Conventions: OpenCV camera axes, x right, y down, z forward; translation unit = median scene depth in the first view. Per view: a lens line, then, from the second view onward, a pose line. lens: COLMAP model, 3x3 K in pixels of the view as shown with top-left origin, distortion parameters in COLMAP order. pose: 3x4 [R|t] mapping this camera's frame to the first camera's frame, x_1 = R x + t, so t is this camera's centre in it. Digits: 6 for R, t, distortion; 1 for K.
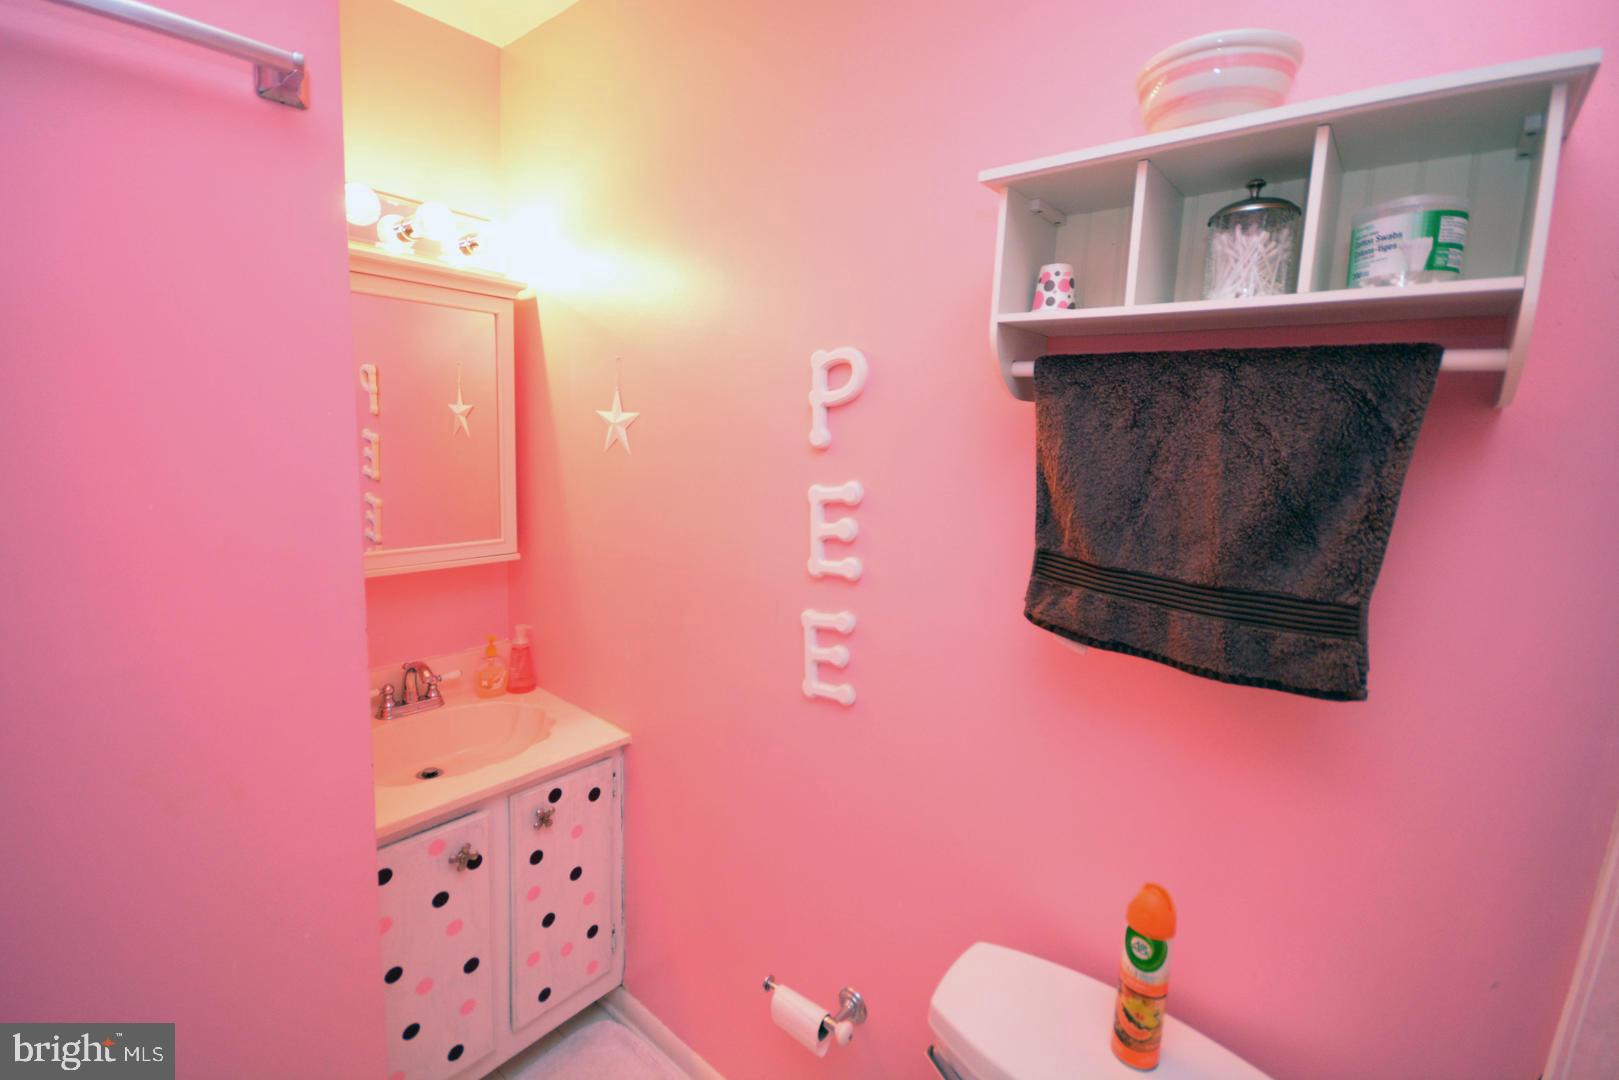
lens RADIAL K [[719.8, 0, 802.3], [0, 719.8, 544.5], [0, 0, 1]] dist [0.002843, -0.019442]
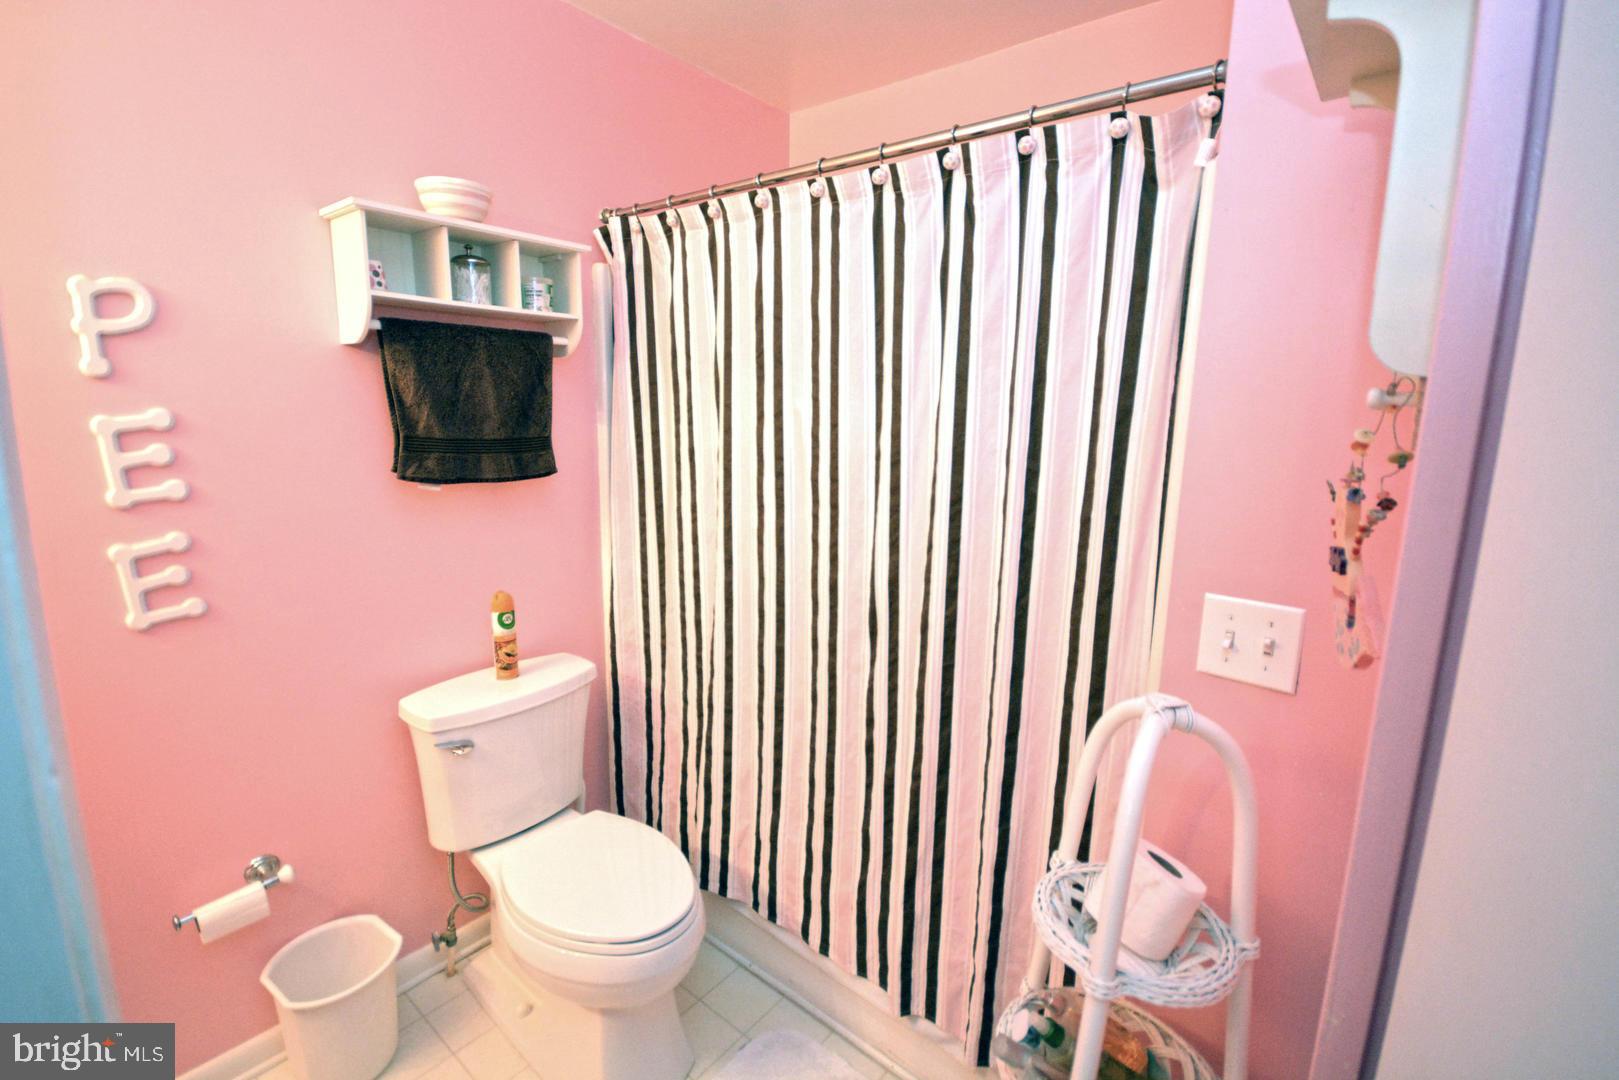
lens RADIAL K [[719.8, 0, 802.3], [0, 719.8, 544.5], [0, 0, 1]] dist [0.002843, -0.019442]
pose [[-0.020833, -0.229764, 0.973023, -1.486428], [0.131917, 0.964094, 0.230480, -0.013521], [-0.991042, 0.133160, 0.010225, 0.102159]]
